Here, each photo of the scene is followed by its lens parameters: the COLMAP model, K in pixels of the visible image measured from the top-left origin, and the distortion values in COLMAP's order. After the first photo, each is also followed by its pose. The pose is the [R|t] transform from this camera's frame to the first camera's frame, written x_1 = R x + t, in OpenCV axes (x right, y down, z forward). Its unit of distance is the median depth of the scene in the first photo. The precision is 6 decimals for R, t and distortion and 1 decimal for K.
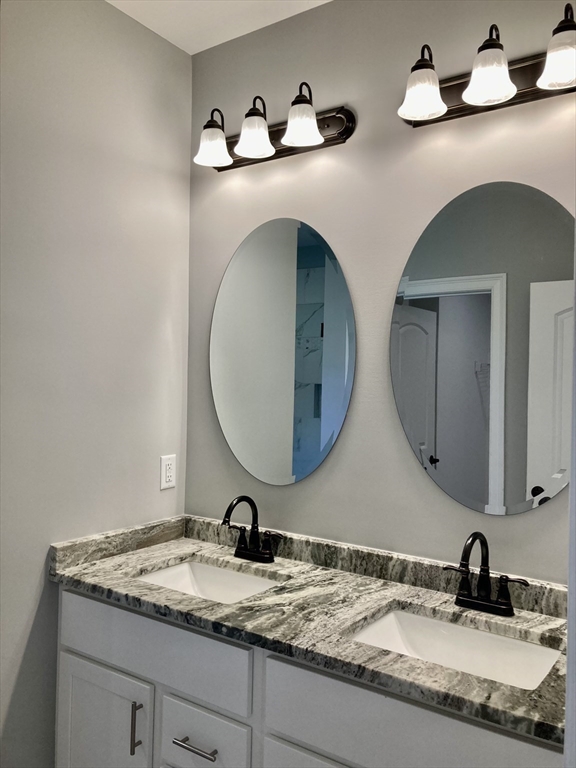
lens RADIAL K [[625.5, 0, 288.0], [0, 625.5, 383.1], [0, 0, 1]] dist [0.023859, 0.001726]
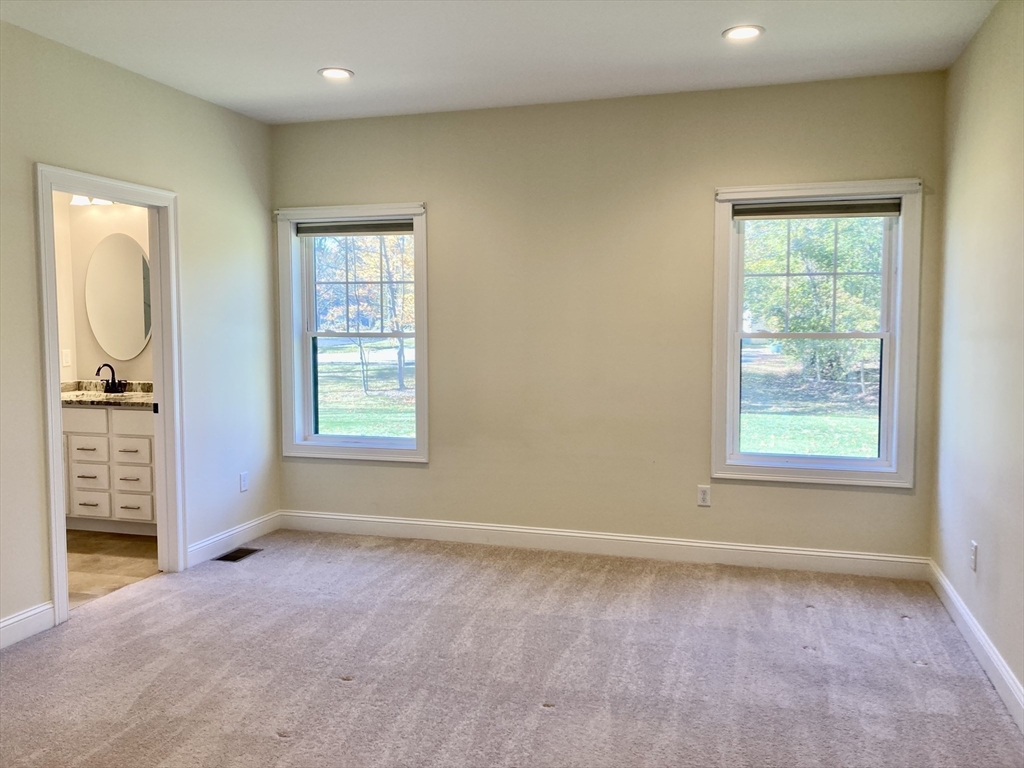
lens RADIAL K [[834.0, 0, 512.8], [0, 834.0, 383.3], [0, 0, 1]] dist [0.023859, 0.001726]
pose [[0.952423, -0.047854, 0.300999, 0.392257], [0.026791, 0.996919, 0.073720, 0.069036], [-0.303599, -0.062148, 0.950771, -2.195766]]
